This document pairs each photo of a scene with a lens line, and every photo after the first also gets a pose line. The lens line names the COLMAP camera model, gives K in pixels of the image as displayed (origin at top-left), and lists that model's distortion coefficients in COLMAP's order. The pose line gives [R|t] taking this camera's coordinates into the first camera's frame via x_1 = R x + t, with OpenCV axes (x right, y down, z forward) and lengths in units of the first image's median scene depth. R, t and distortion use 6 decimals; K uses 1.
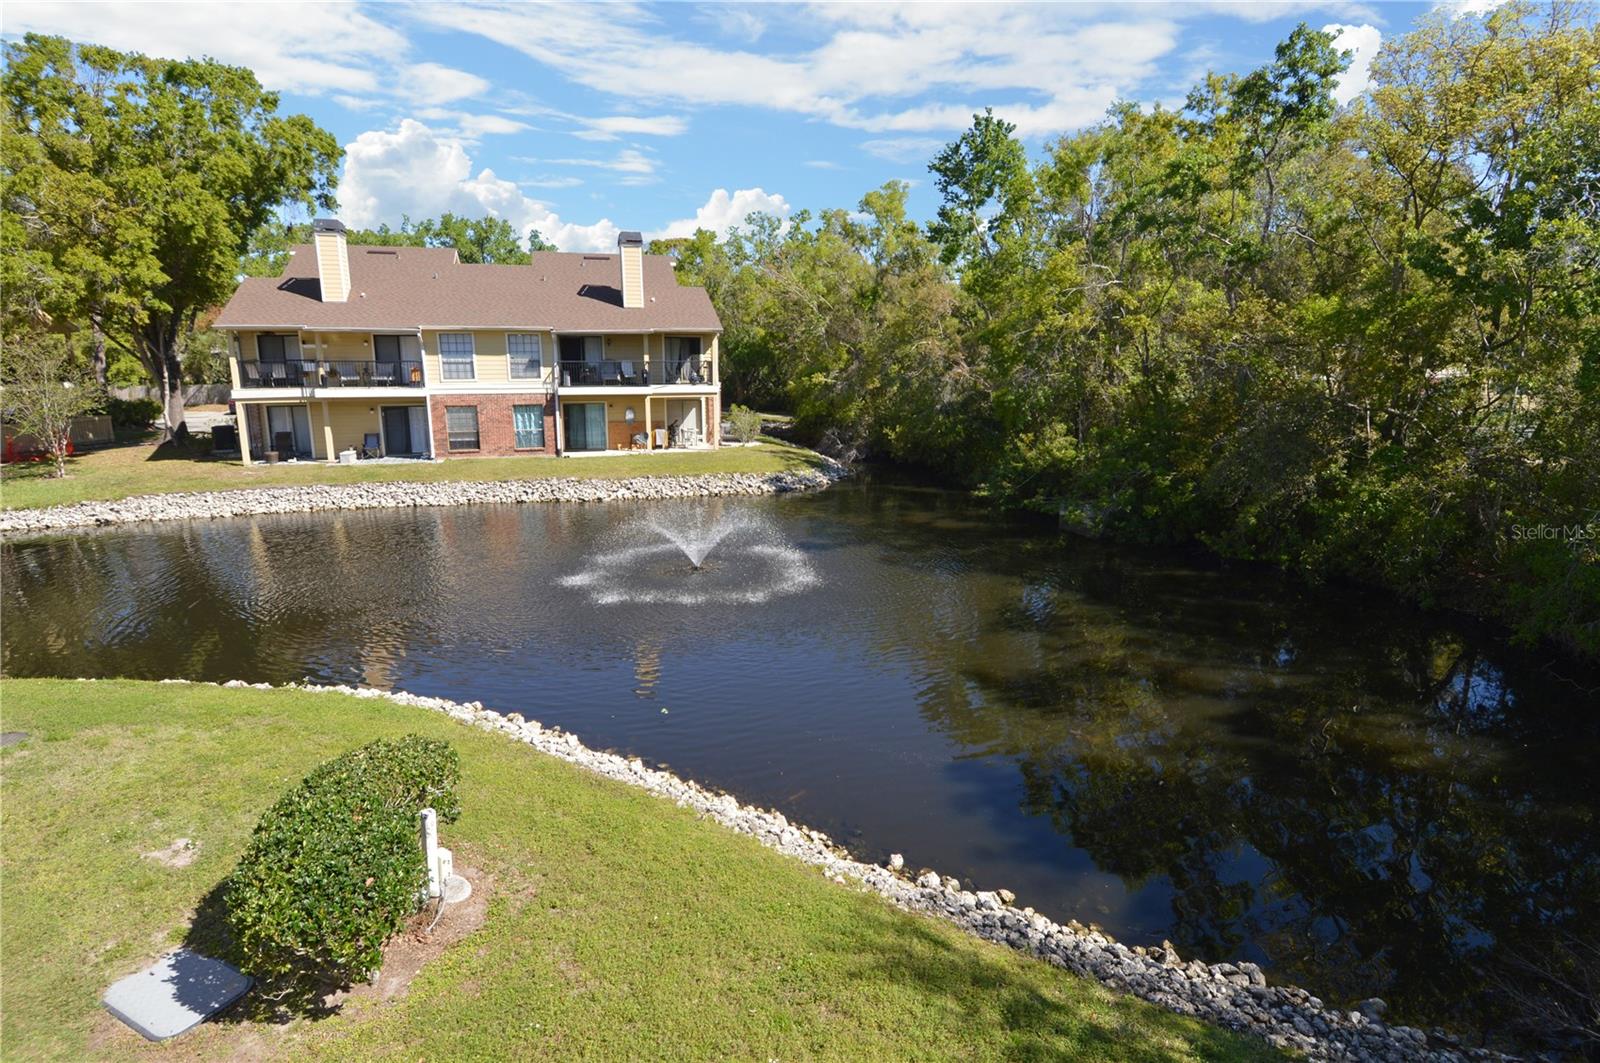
lens RADIAL K [[822.0, 0, 800.8], [0, 822.0, 525.2], [0, 0, 1]] dist [0.011986, -0.022386]
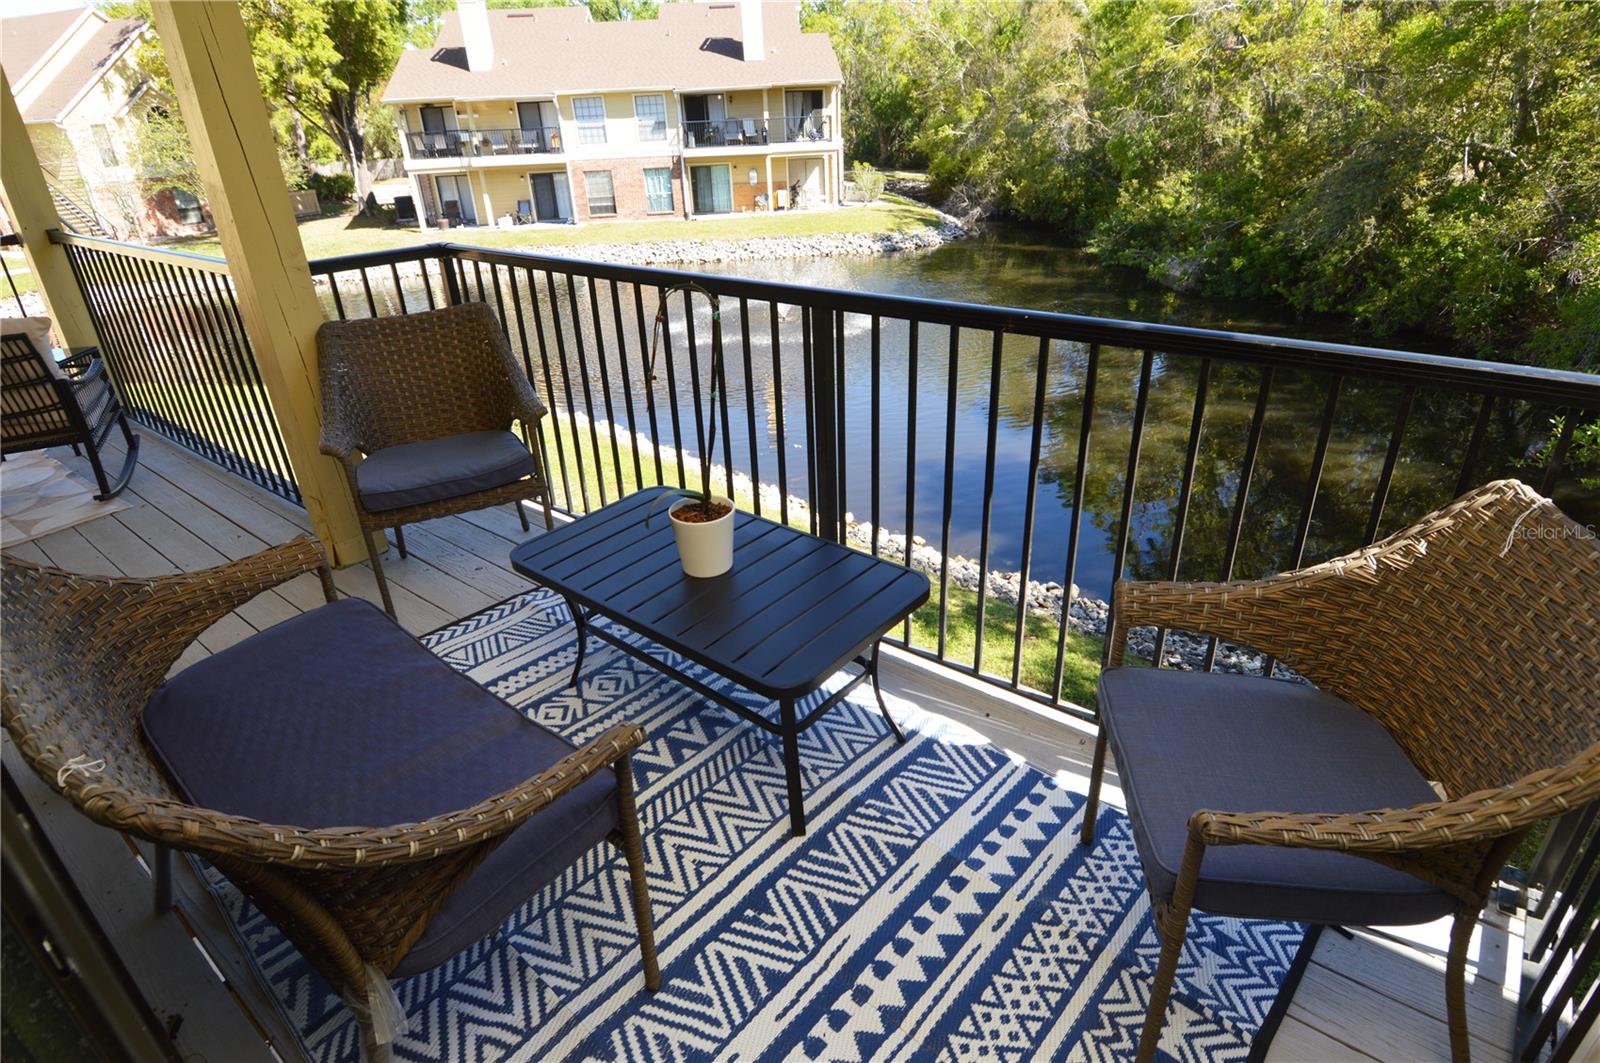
lens RADIAL K [[850.3, 0, 809.9], [0, 850.3, 525.3], [0, 0, 1]] dist [0.015920, -0.026497]
pose [[0.978429, 0.052863, -0.199707, 0.104247], [-0.001332, 0.968301, 0.249784, 0.024220], [0.206581, -0.244130, 0.947483, -0.107123]]
